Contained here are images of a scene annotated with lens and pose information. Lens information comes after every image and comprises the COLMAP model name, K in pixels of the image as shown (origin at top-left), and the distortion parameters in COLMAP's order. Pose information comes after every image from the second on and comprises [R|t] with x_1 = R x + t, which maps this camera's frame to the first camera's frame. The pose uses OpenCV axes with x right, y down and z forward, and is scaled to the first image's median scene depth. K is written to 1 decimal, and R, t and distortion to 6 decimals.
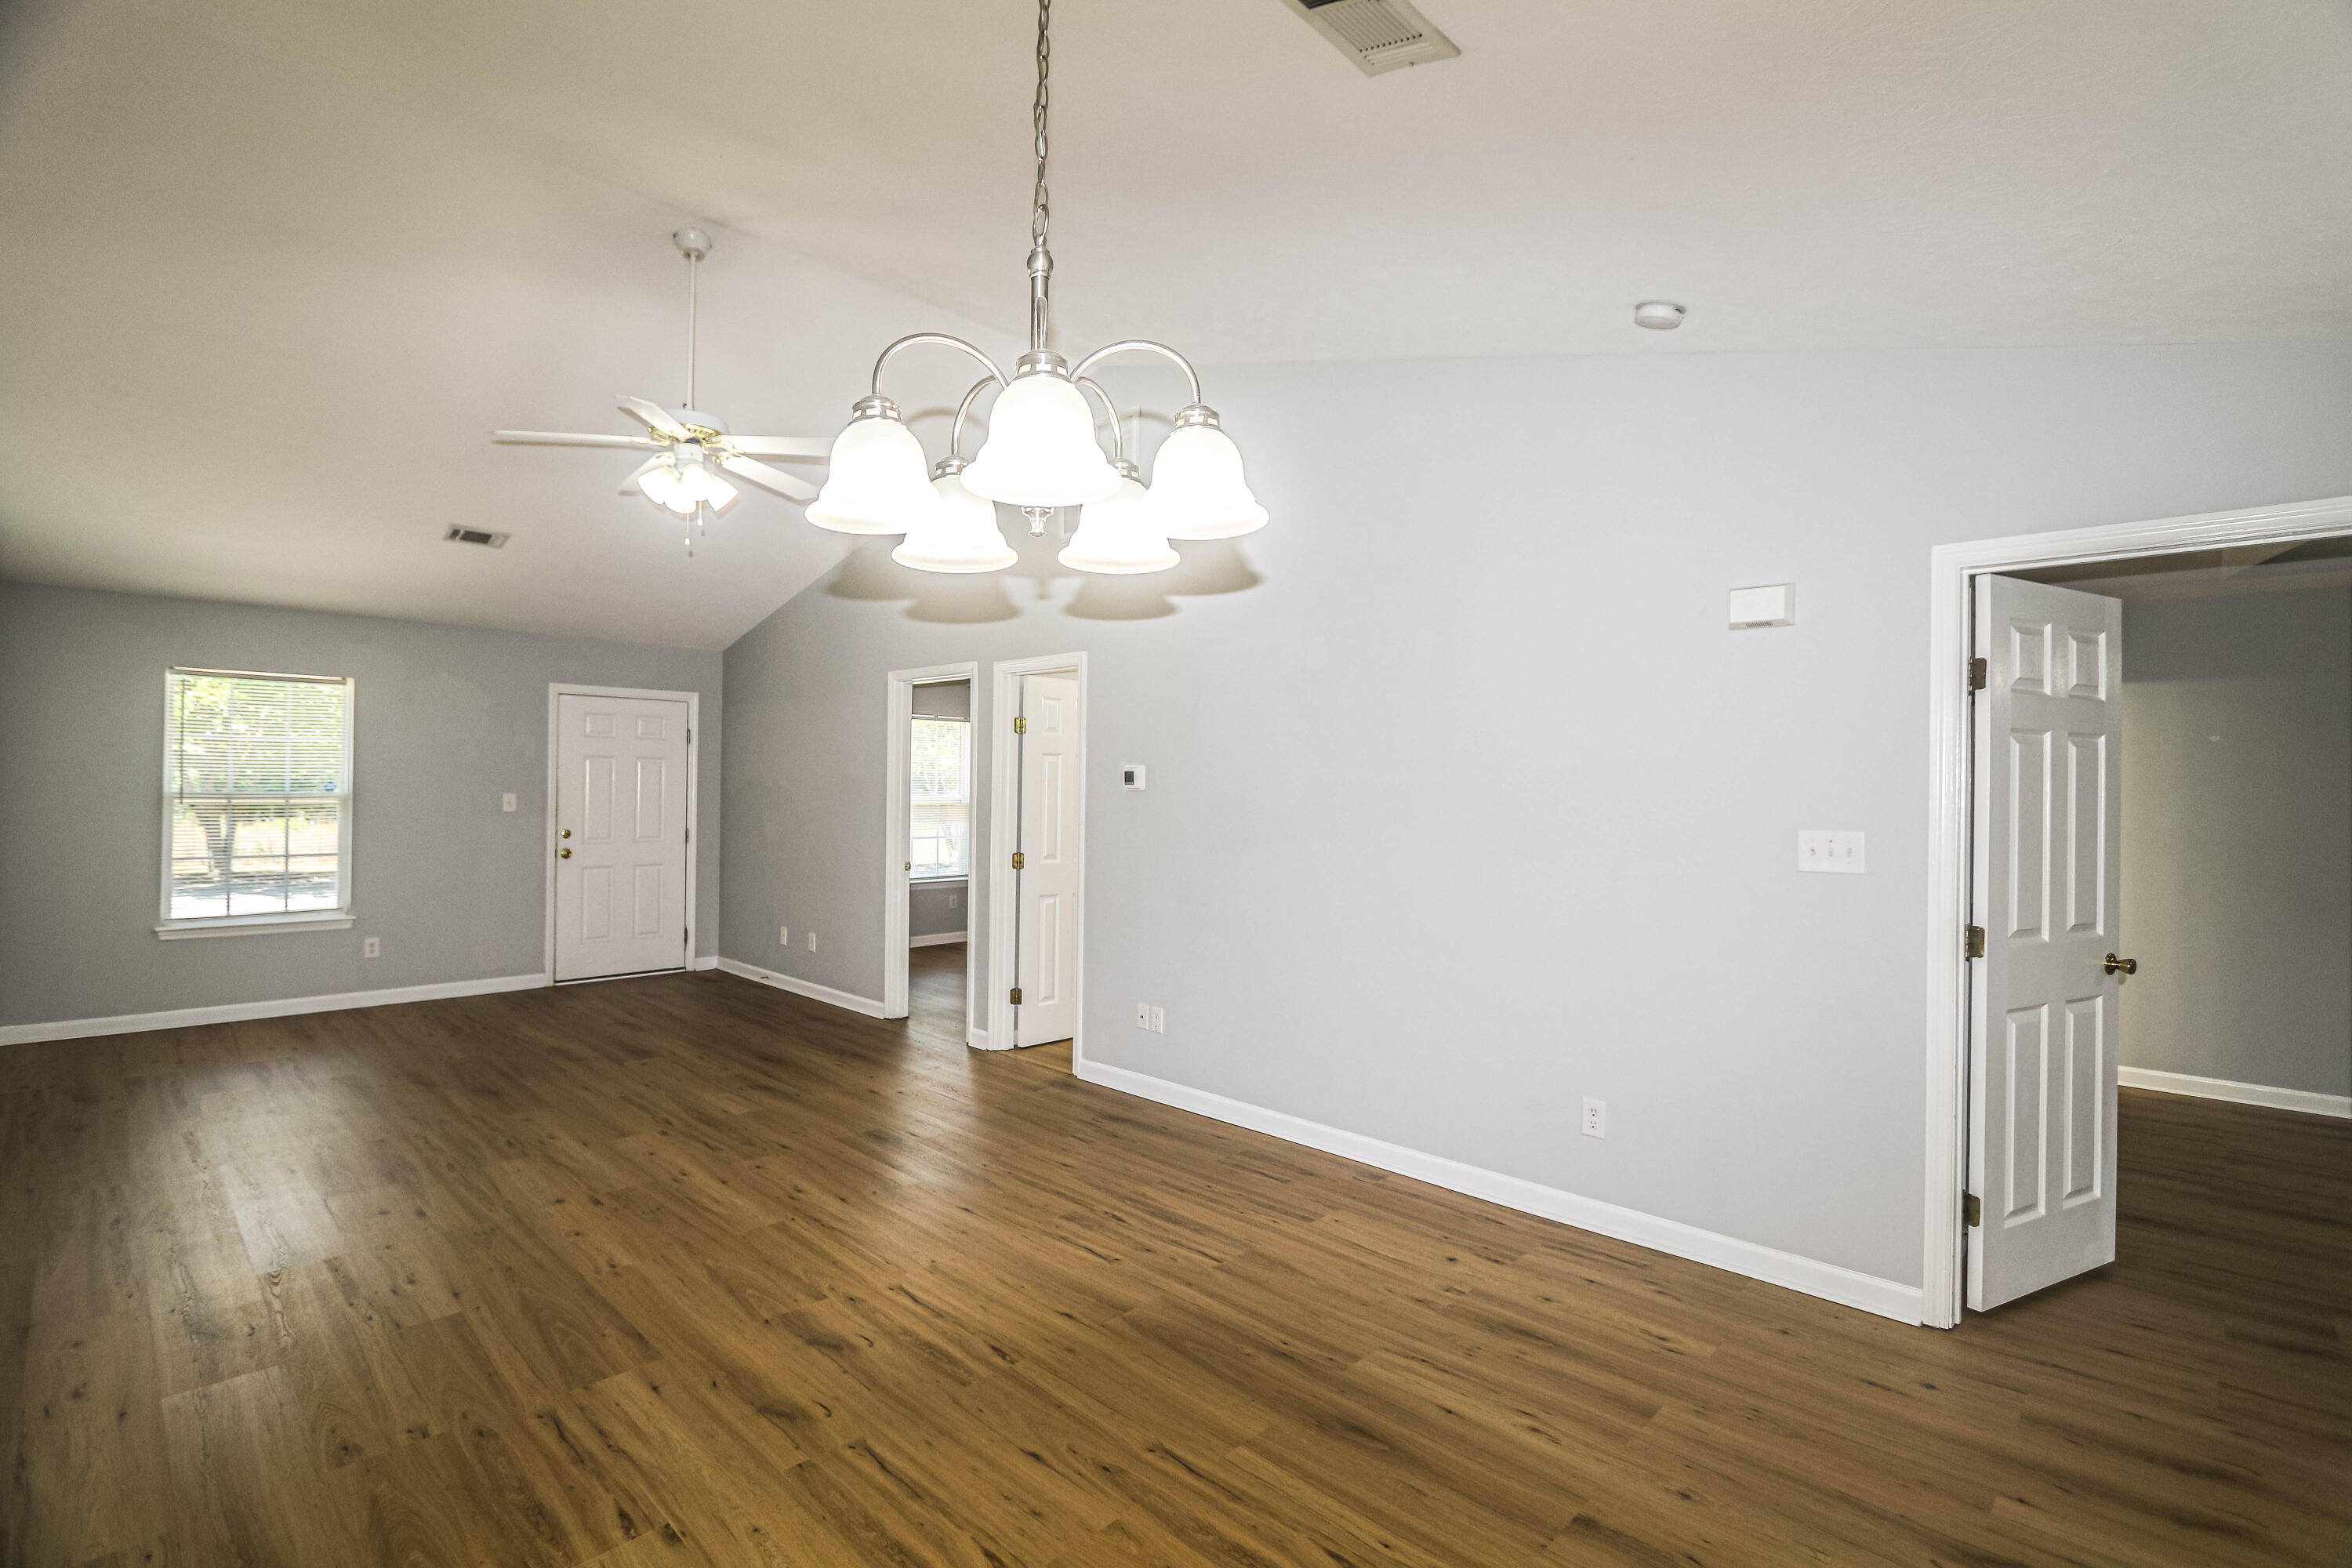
lens RADIAL K [[1087.7, 0, 1143.8], [0, 1087.7, 775.4], [0, 0, 1]] dist [-0.016654, 0.002141]
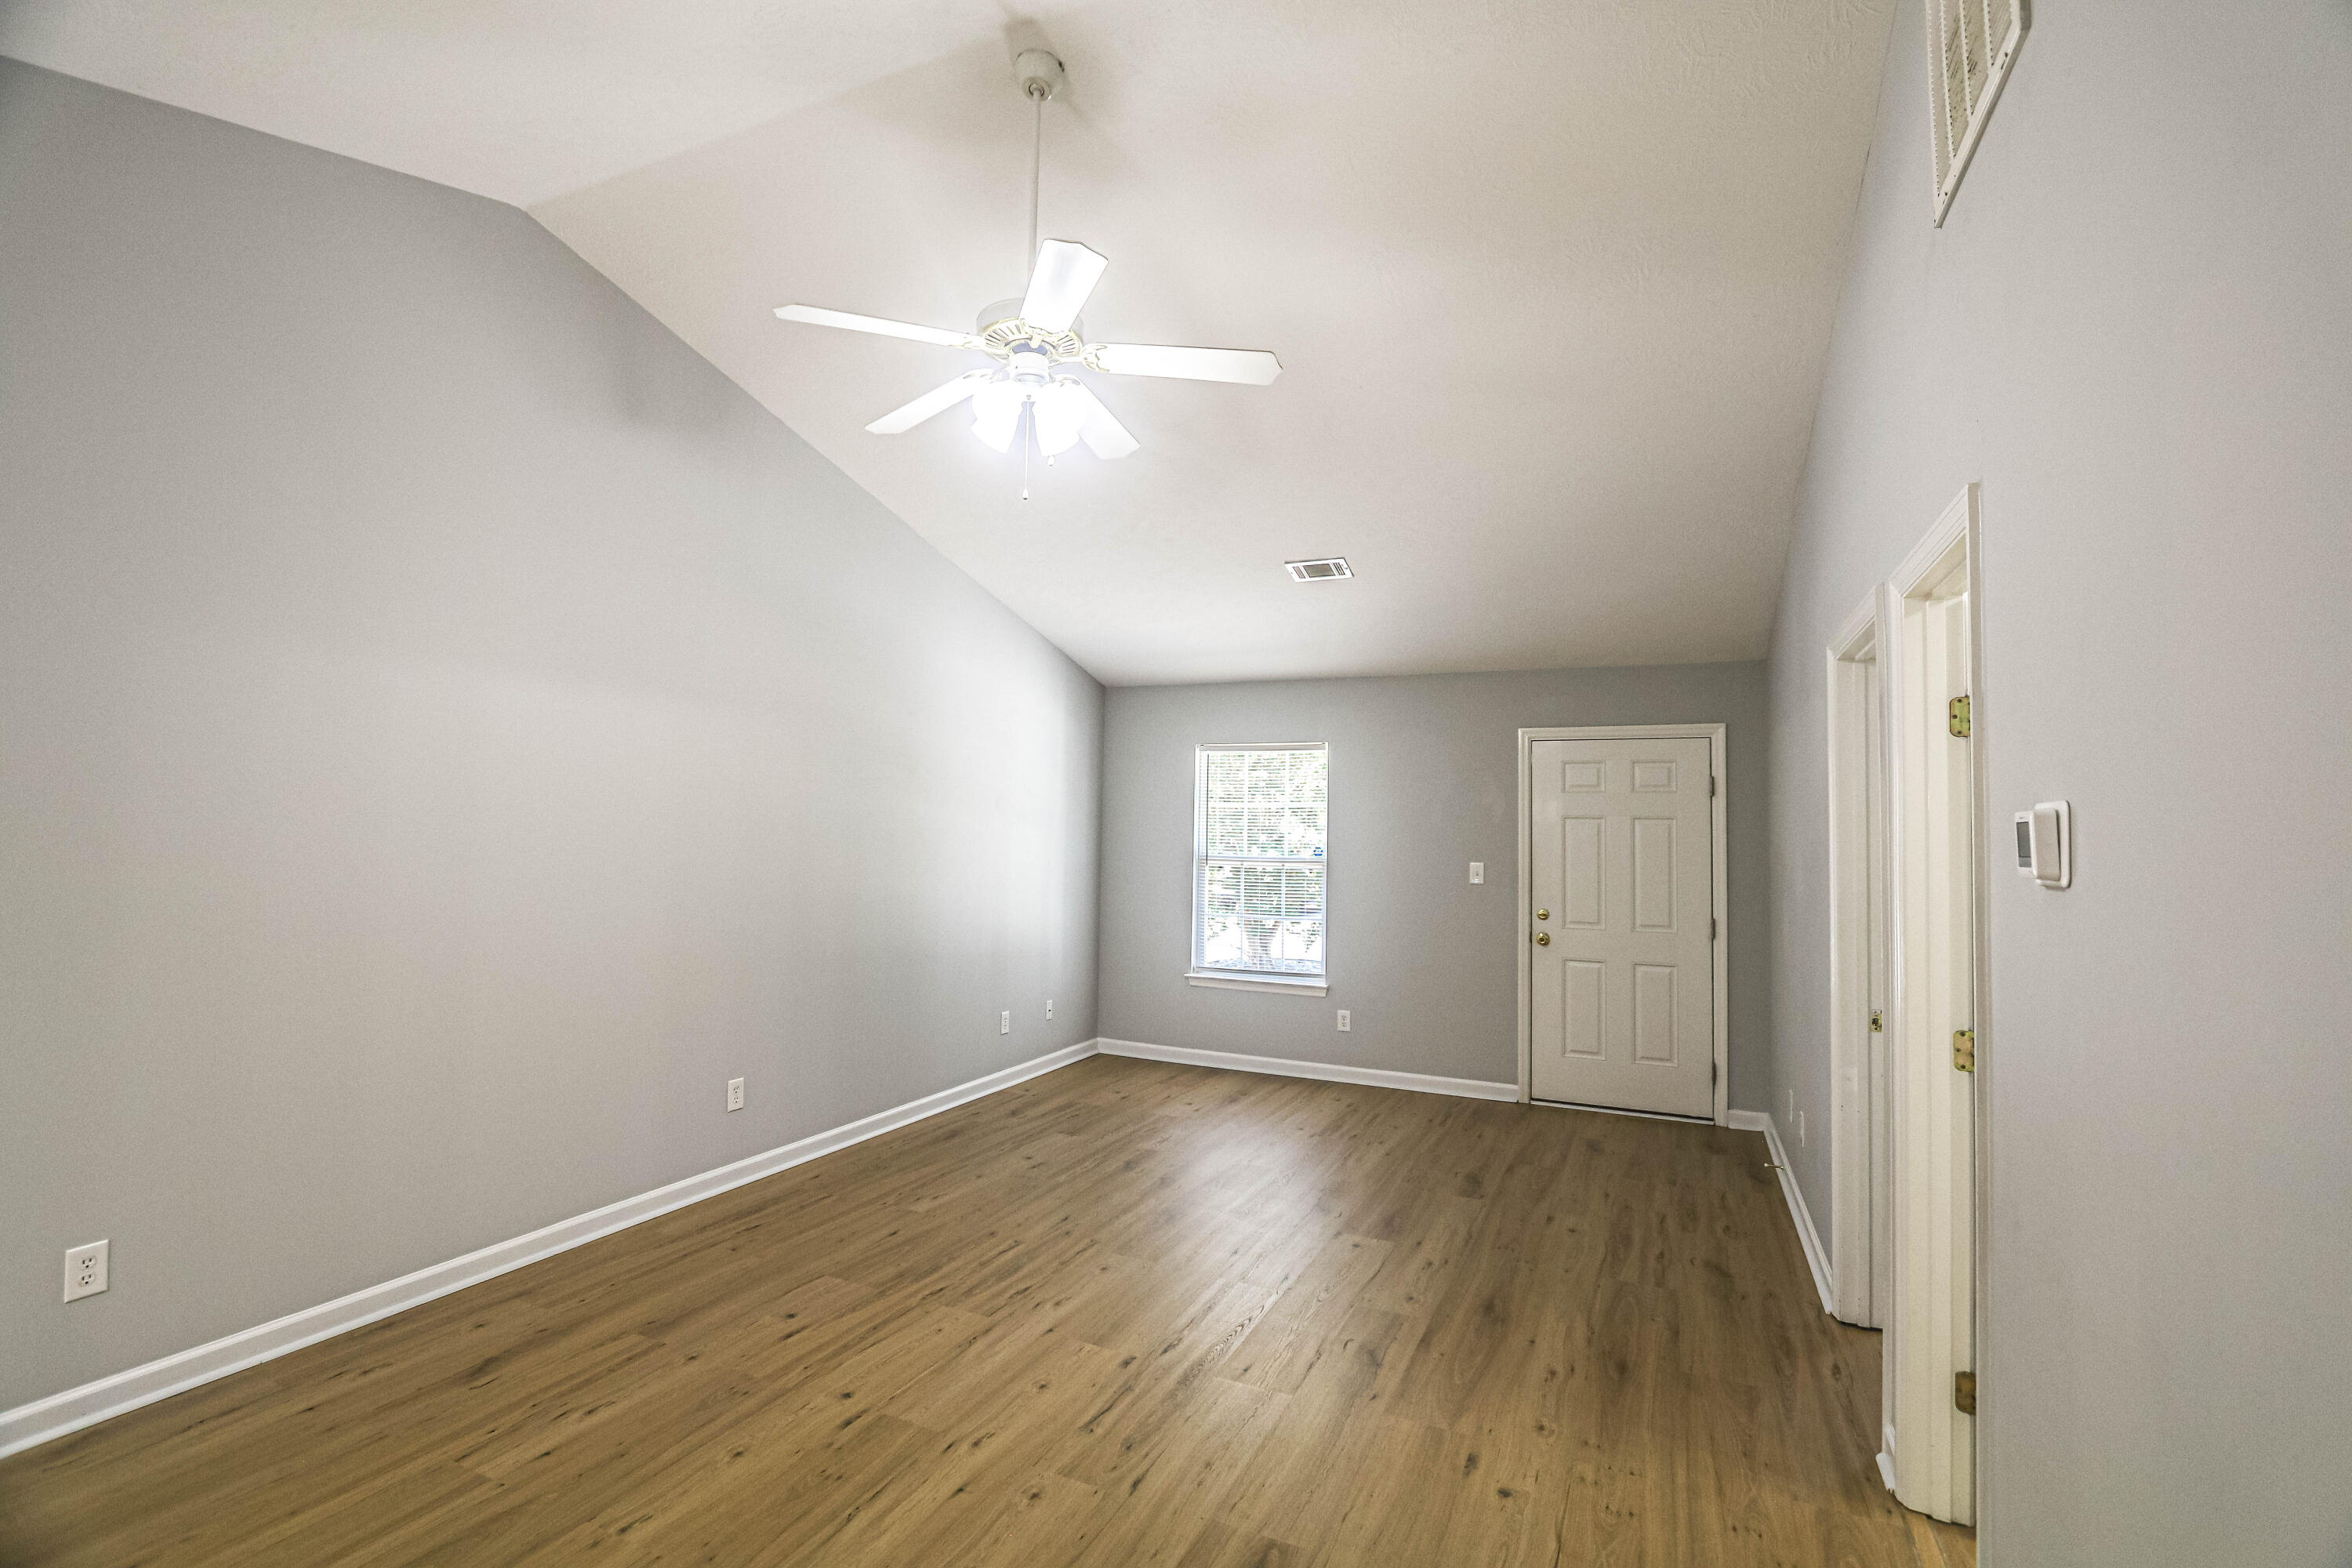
lens RADIAL K [[1087.7, 0, 1133.7], [0, 1087.7, 775.1], [0, 0, 1]] dist [-0.016654, 0.002141]
pose [[0.327710, -0.055029, -0.943174, 0.174830], [-0.005567, 0.998172, -0.060173, 0.001547], [0.944762, 0.024970, 0.326805, 0.608192]]
